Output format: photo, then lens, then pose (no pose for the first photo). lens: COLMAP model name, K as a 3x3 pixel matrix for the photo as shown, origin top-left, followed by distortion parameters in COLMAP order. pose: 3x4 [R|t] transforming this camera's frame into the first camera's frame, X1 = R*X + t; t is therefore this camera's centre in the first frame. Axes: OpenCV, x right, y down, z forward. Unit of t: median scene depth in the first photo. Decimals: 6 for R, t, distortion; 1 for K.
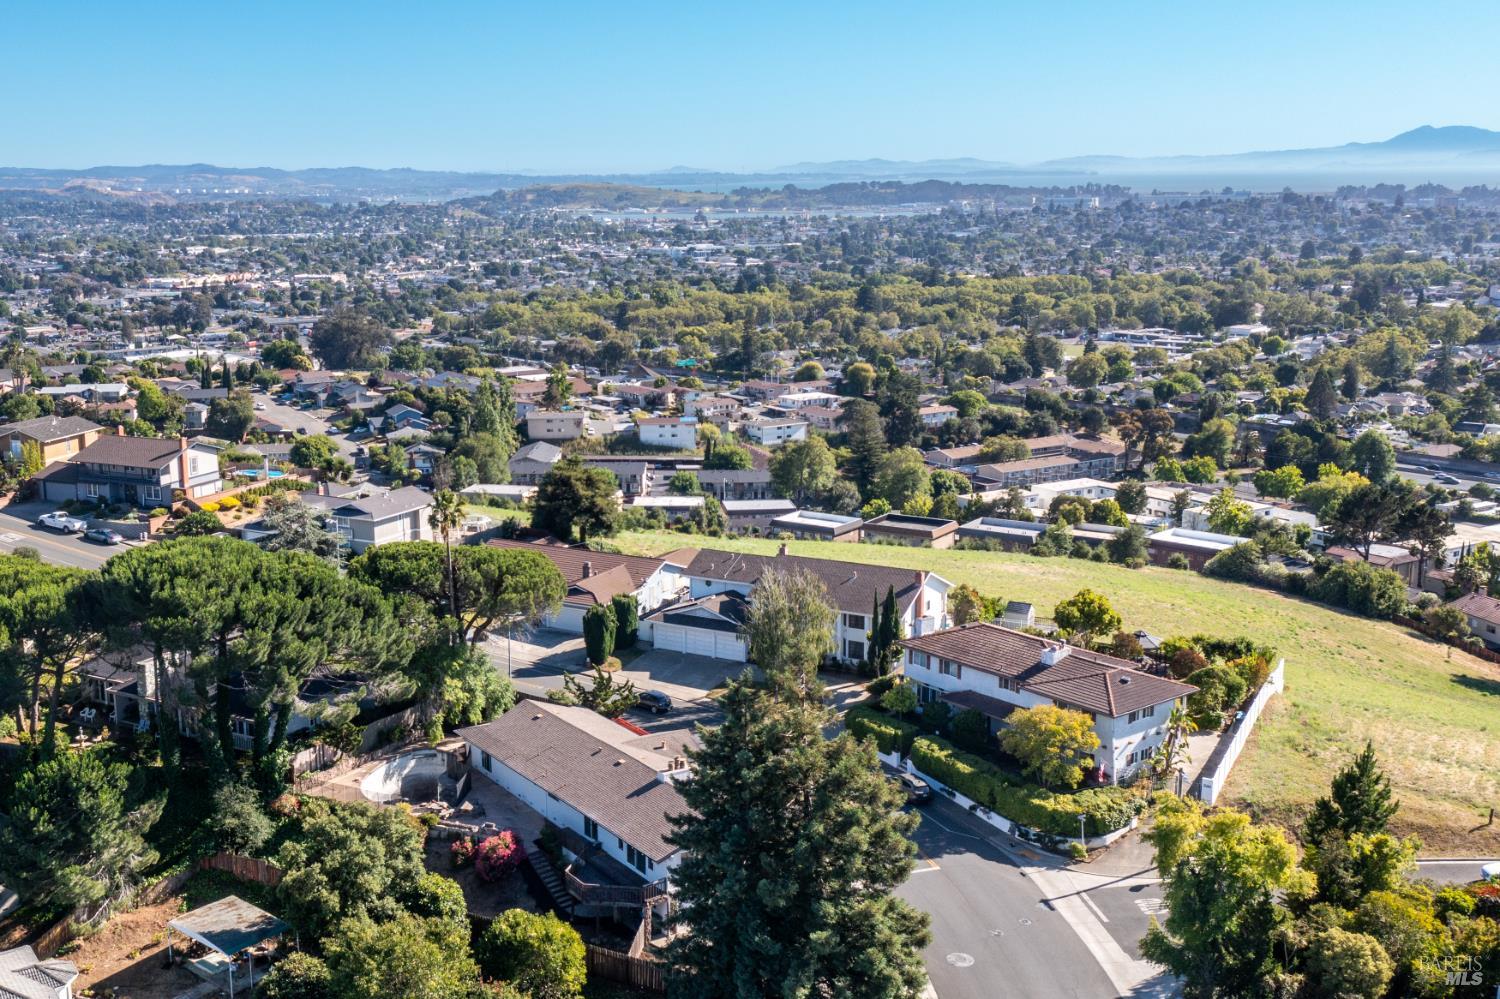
lens RADIAL K [[1650.0, 0, 575.0], [0, 1650.0, 520.4], [0, 0, 1]] dist [-0.019898, 0.000000]
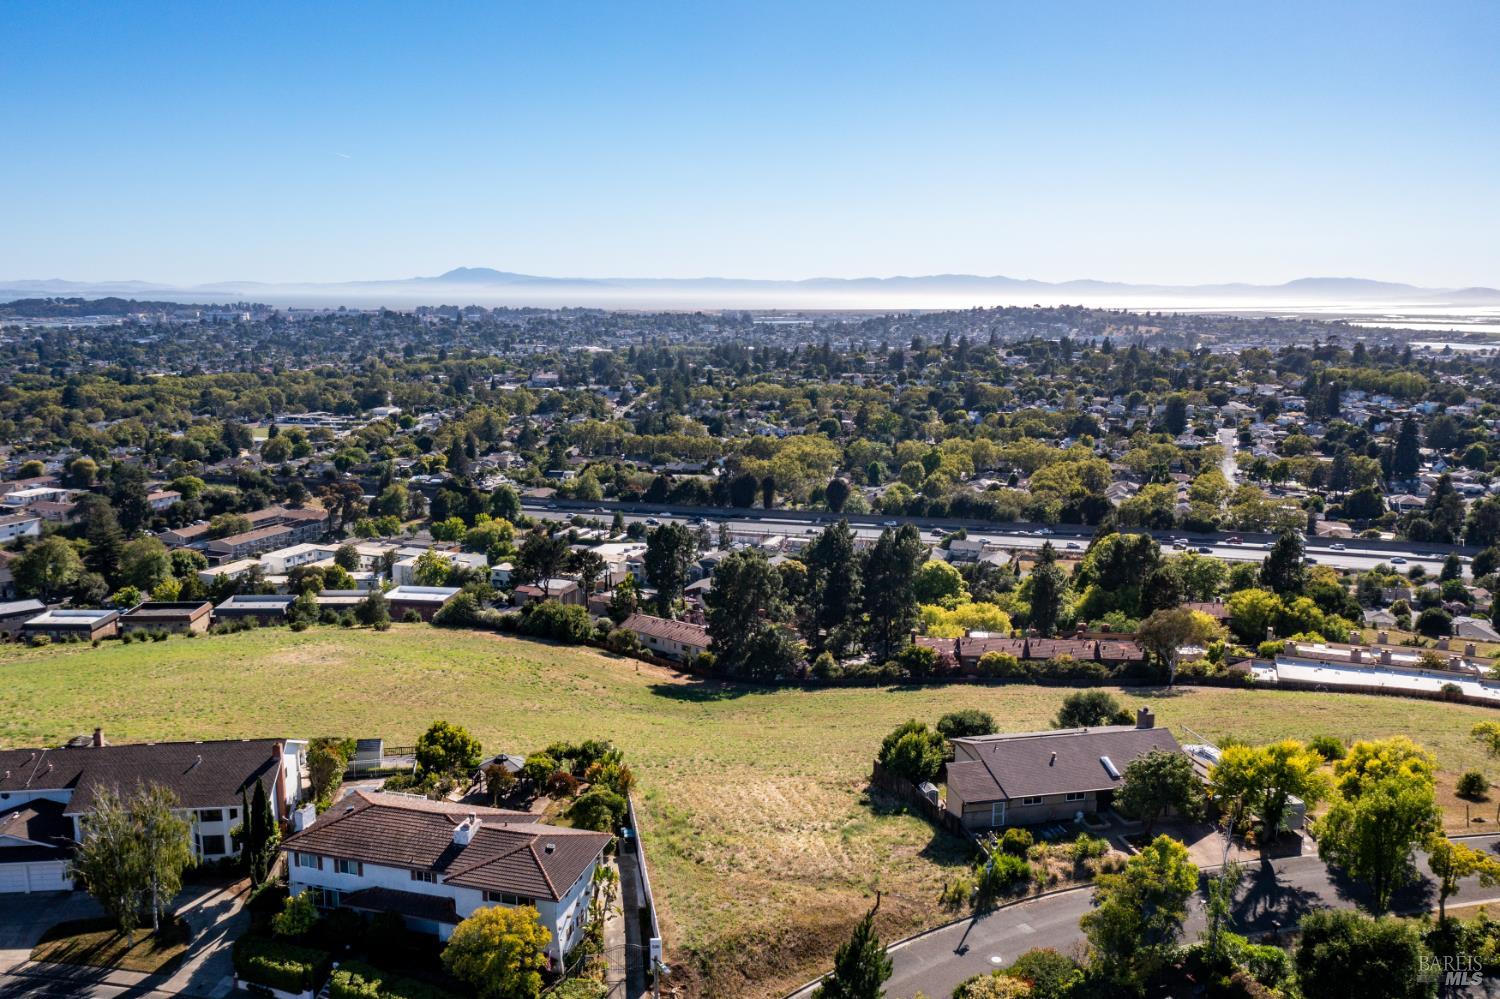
lens RADIAL K [[1171.4, 0, 751.8], [0, 1171.4, 495.2], [0, 0, 1]] dist [-0.020476, 0.007602]
pose [[0.758745, -0.088190, 0.645390, 0.000379], [0.112945, 0.993597, 0.002988, -0.024029], [-0.641521, 0.070626, 0.763847, 0.096787]]
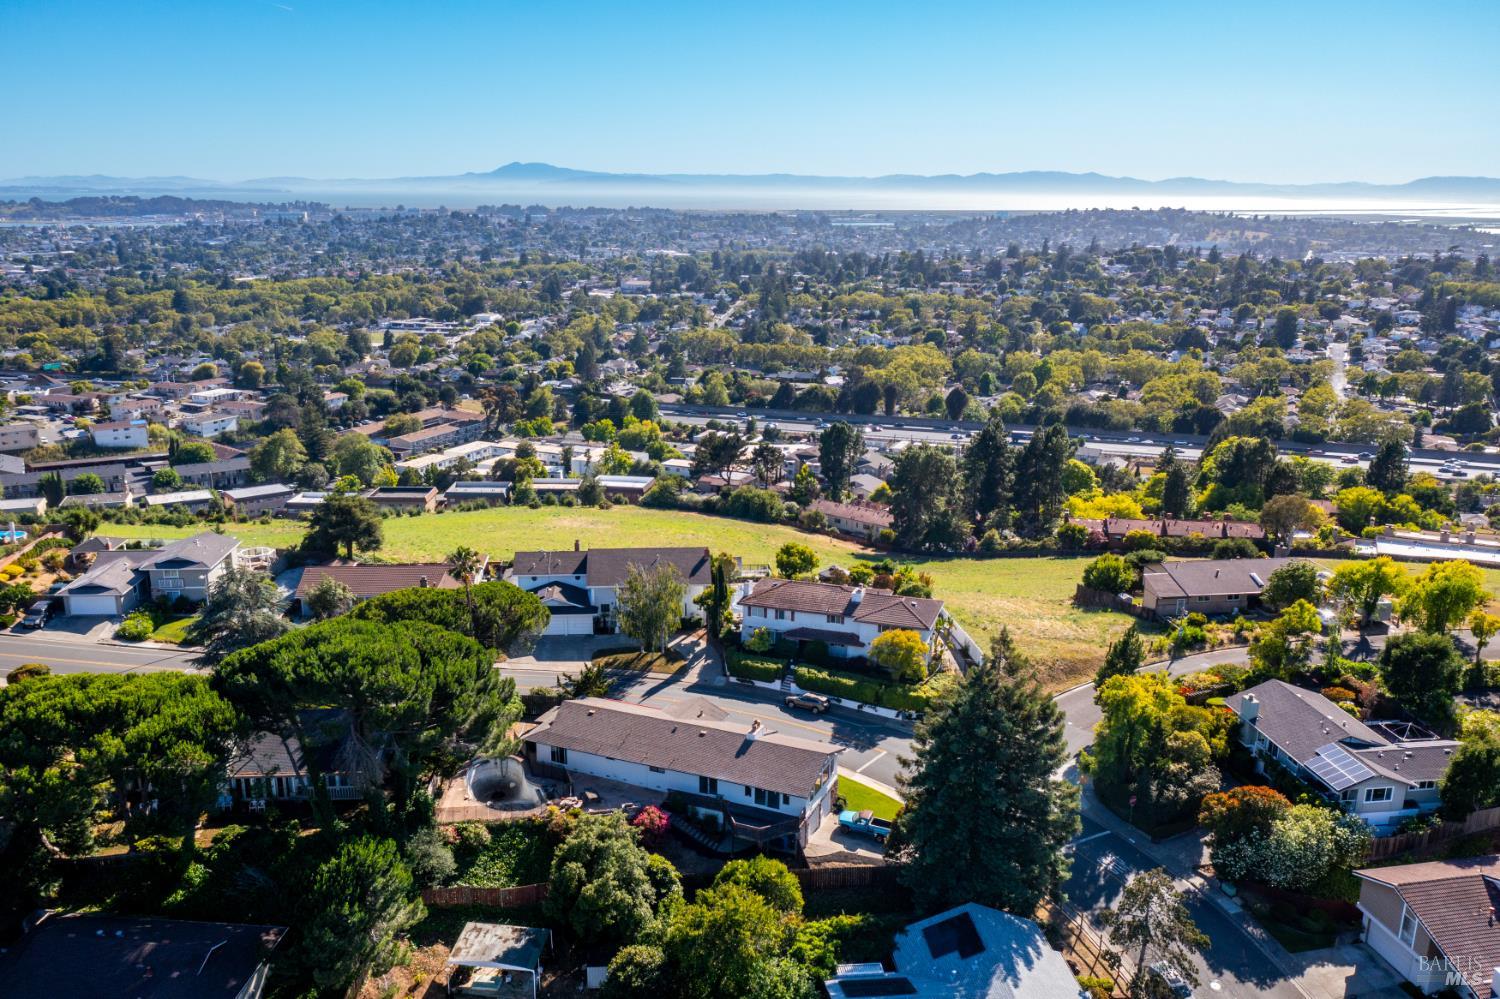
lens RADIAL K [[1235.9, 0, 749.3], [0, 1235.9, 526.8], [0, 0, 1]] dist [-0.023172, 0.011056]
pose [[0.792989, -0.136560, 0.593734, -0.117408], [0.101359, 0.990545, 0.092452, -0.024675], [-0.600745, -0.013133, 0.799333, 0.040256]]
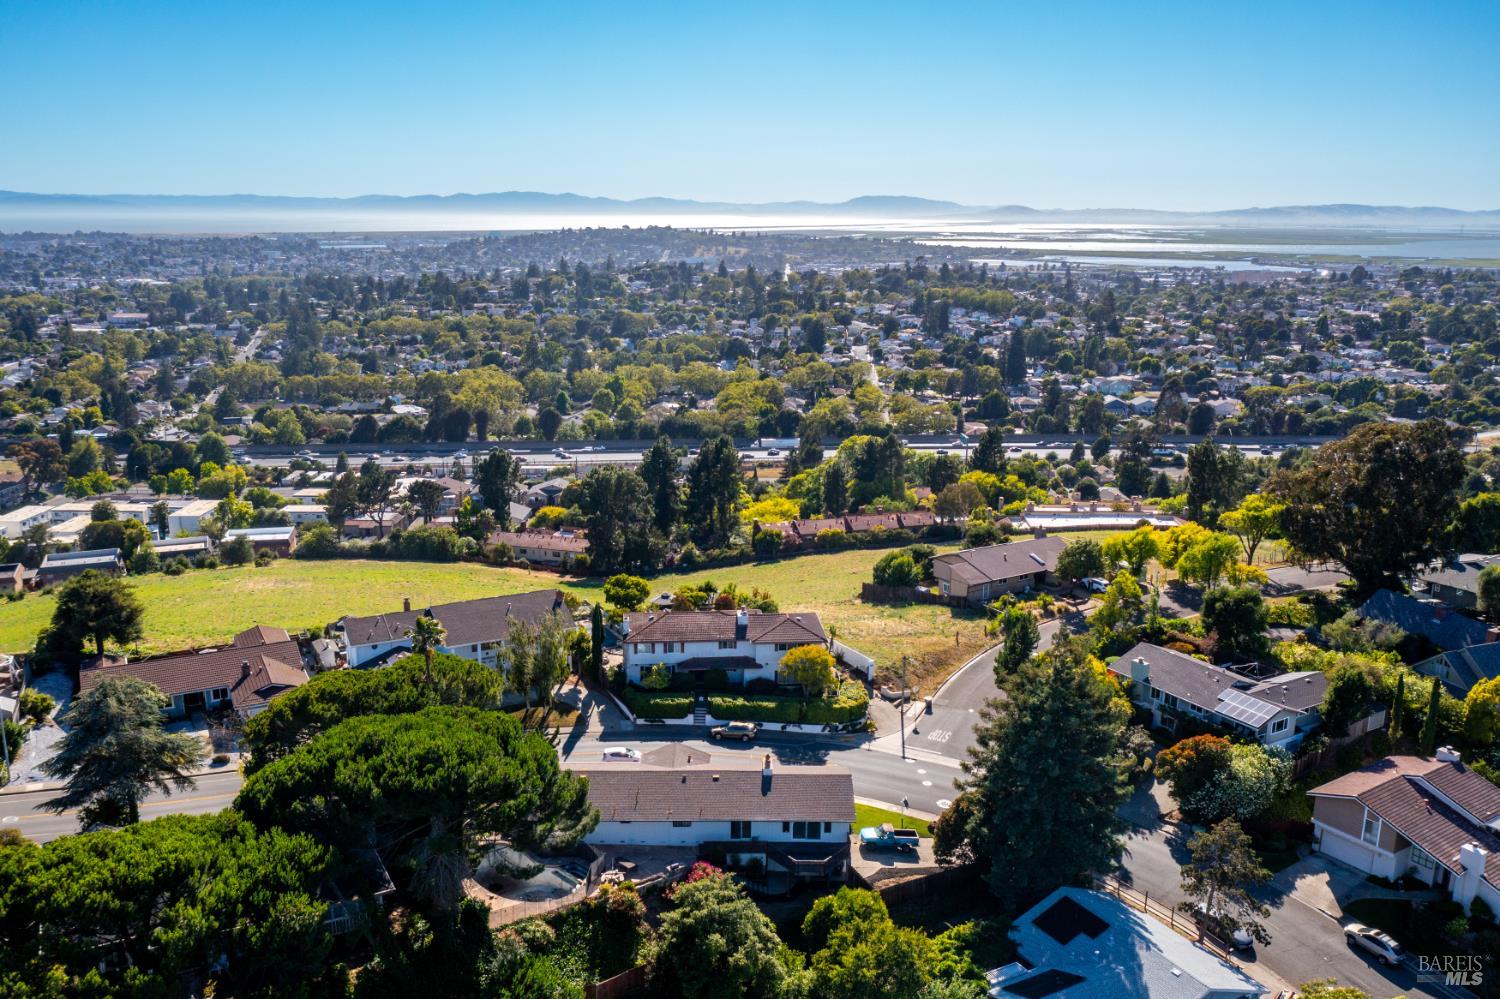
lens RADIAL K [[1235.9, 0, 750.0], [0, 1235.9, 530.3], [0, 0, 1]] dist [-0.023172, 0.011056]
pose [[0.487339, -0.196652, 0.850781, -0.168320], [0.162736, 0.977696, 0.132770, -0.037444], [-0.857915, 0.073748, 0.508472, 0.107867]]
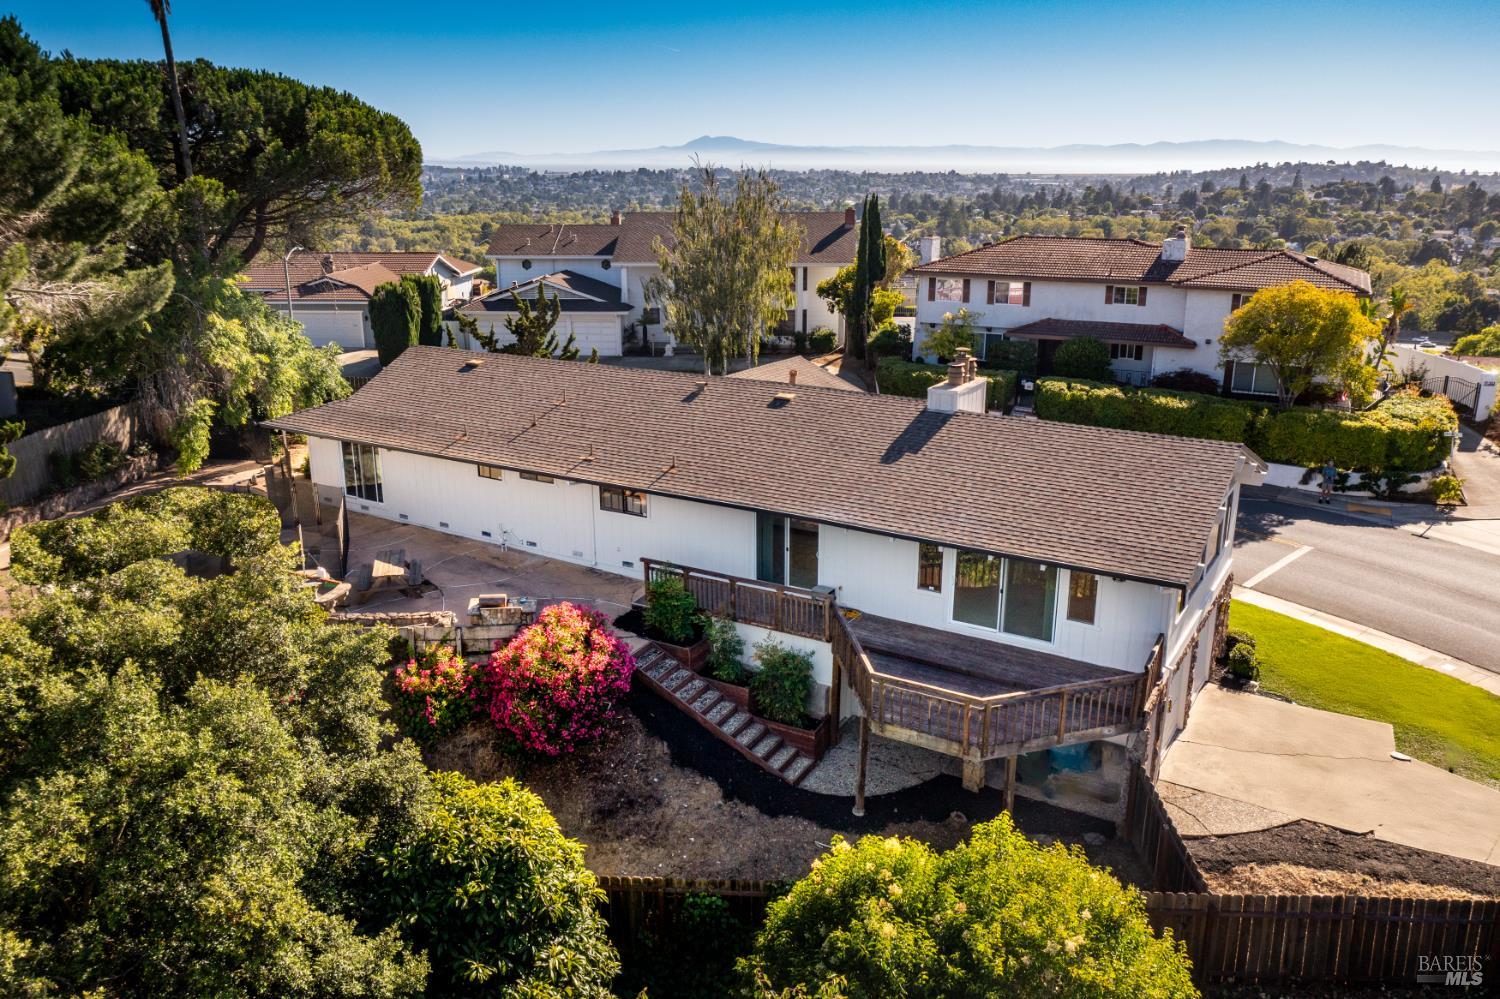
lens RADIAL K [[1171.4, 0, 751.7], [0, 1171.4, 493.7], [0, 0, 1]] dist [-0.020476, 0.007602]
pose [[0.872191, -0.114187, 0.475651, -0.027185], [0.083506, 0.992856, 0.085226, 0.032929], [-0.481985, -0.034614, 0.875495, 0.170536]]
